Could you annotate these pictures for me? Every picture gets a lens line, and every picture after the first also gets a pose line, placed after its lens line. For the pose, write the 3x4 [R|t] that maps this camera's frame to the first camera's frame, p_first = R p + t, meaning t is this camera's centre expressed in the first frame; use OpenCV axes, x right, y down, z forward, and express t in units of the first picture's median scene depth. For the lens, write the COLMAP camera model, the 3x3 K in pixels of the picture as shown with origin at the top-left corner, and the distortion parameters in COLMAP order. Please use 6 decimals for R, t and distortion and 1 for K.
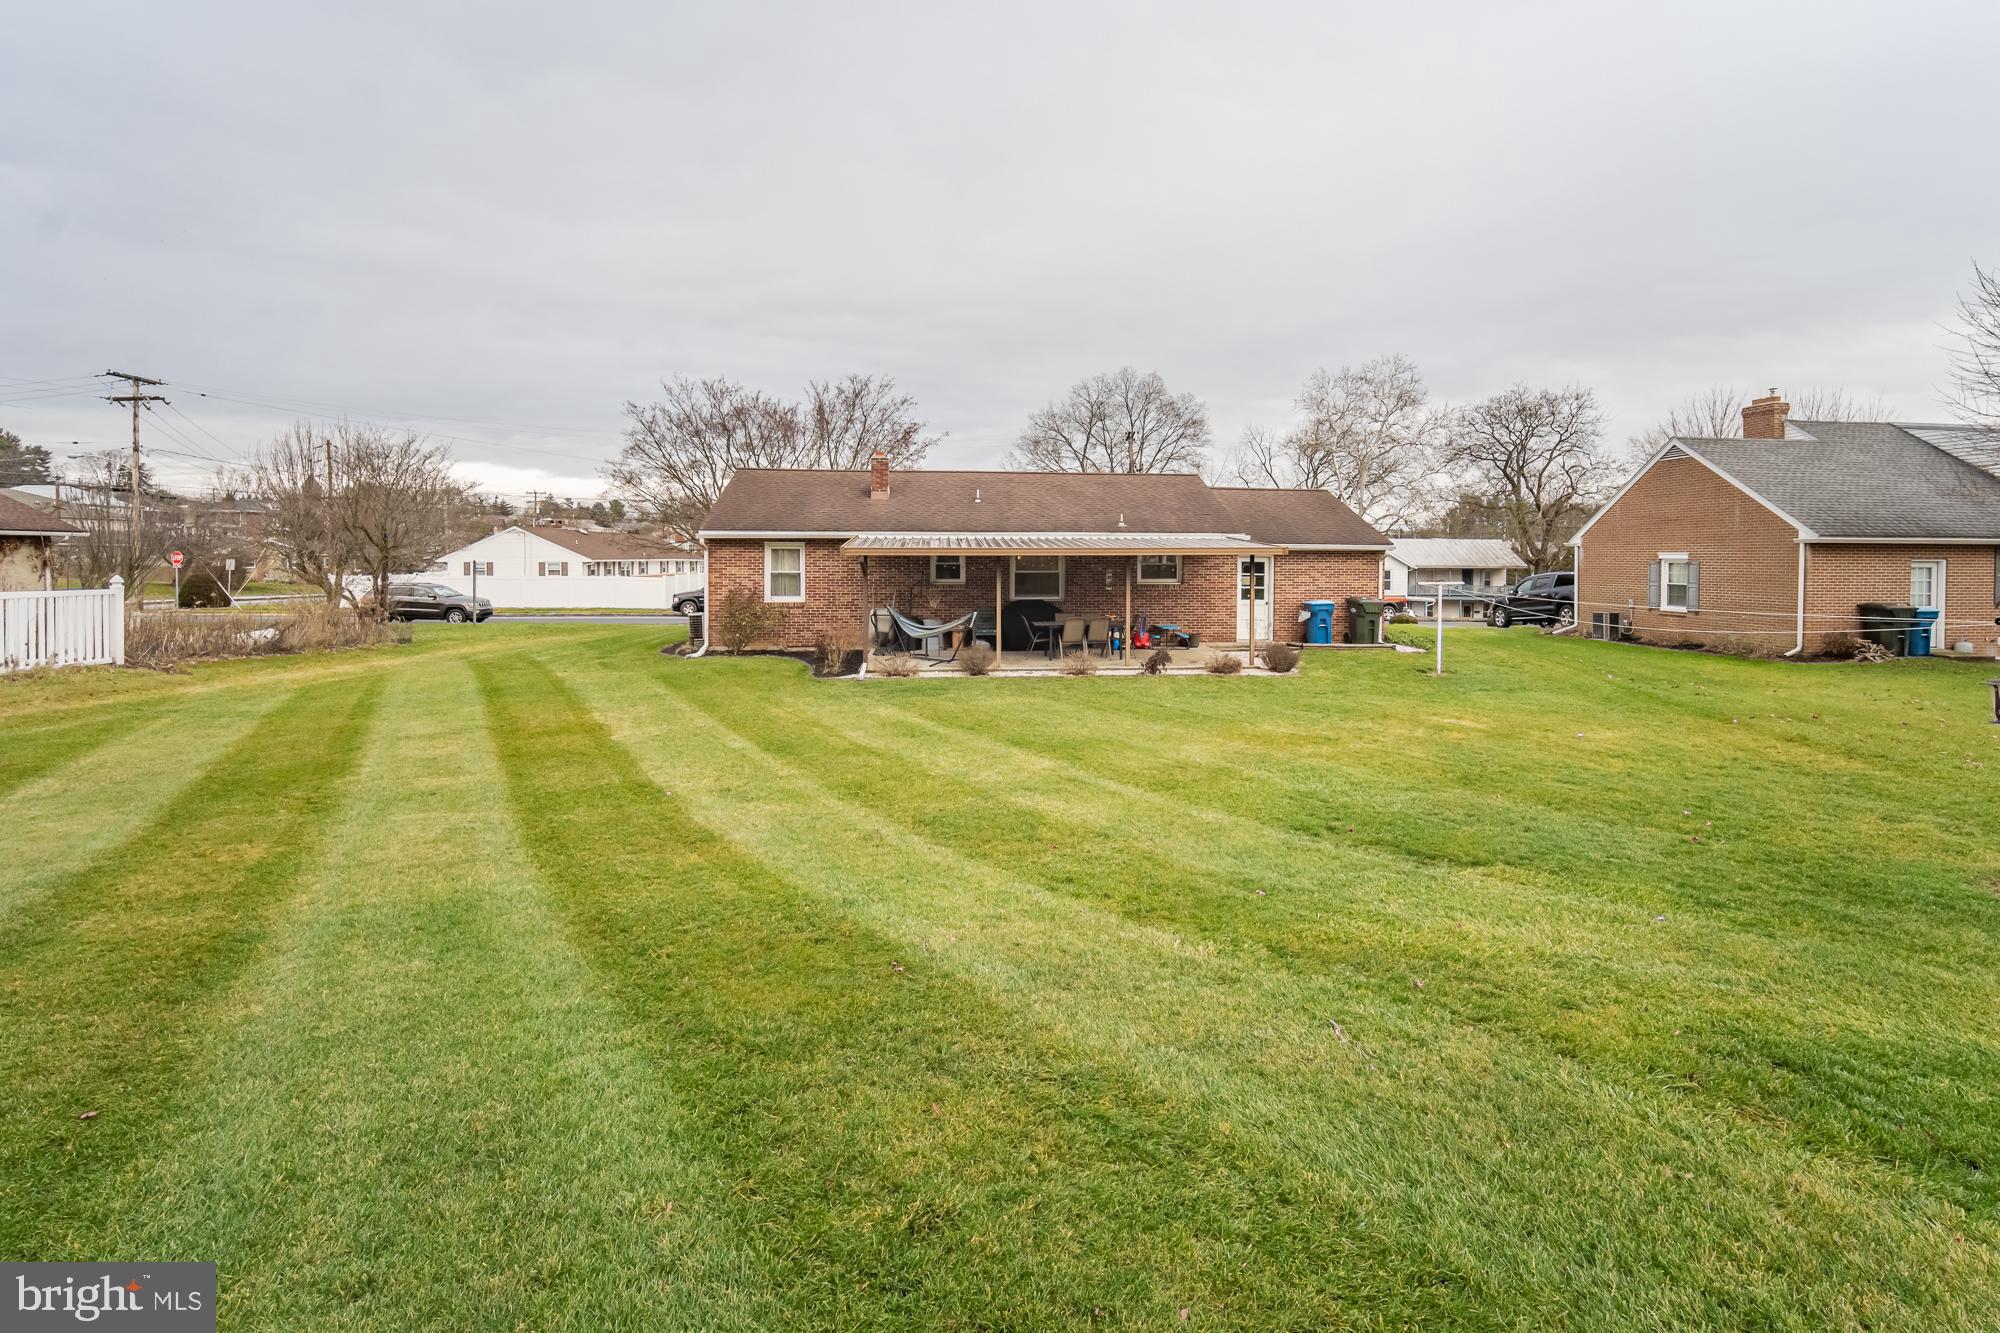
lens RADIAL K [[872.1, 0, 1028.7], [0, 872.1, 570.8], [0, 0, 1]] dist [-0.003656, 0.000077]
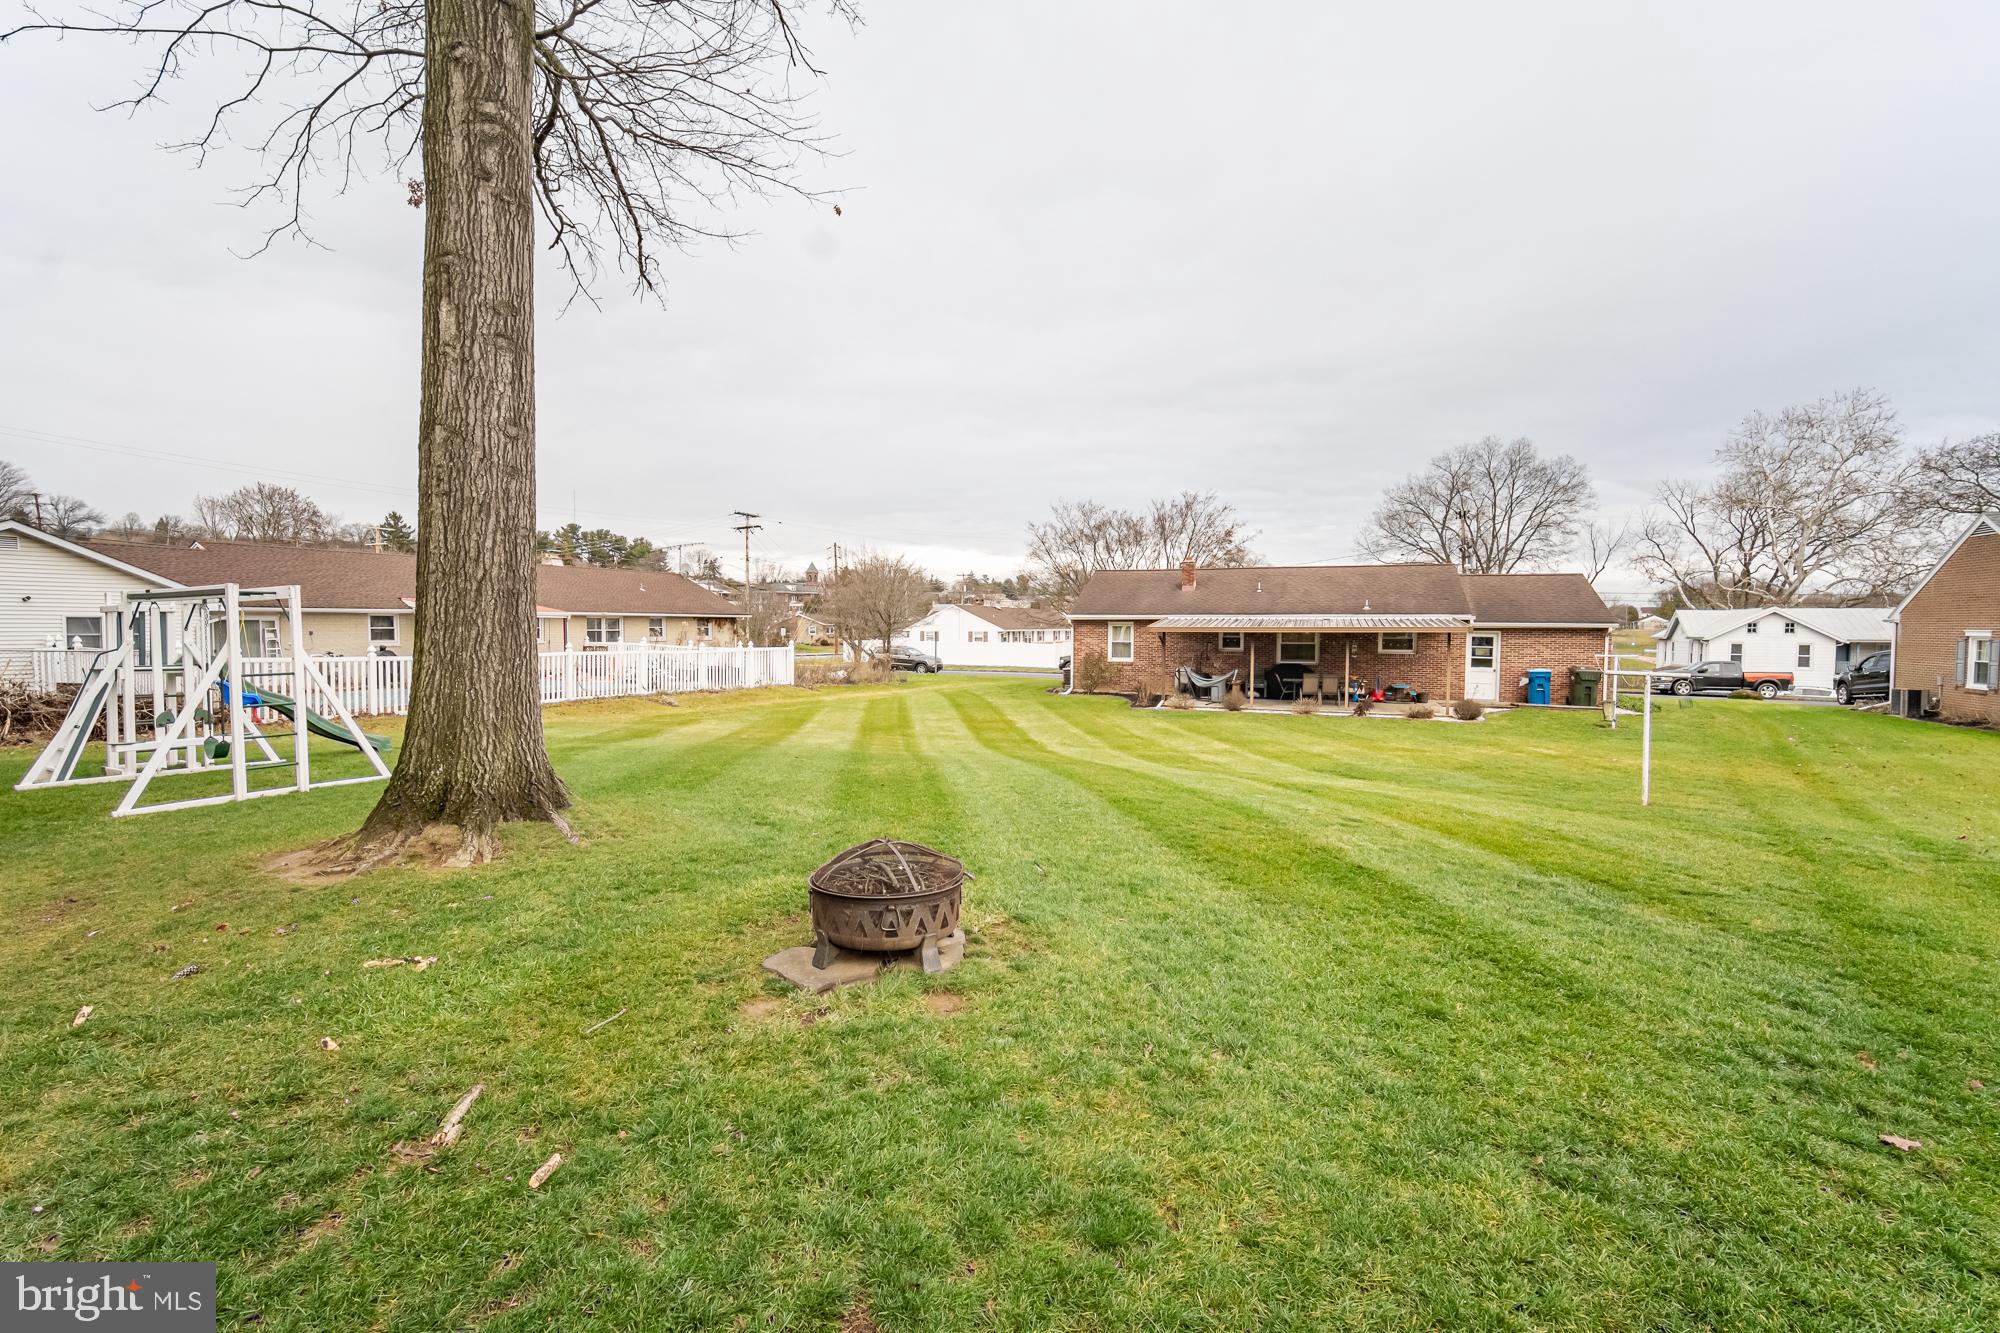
lens RADIAL K [[914.9, 0, 998.3], [0, 914.9, 688.5], [0, 0, 1]] dist [0.011106, 0.000342]
pose [[0.892432, 0.033100, -0.449966, 0.230323], [-0.008443, 0.998356, 0.056695, -0.005308], [0.451103, -0.046798, 0.891244, -0.477933]]
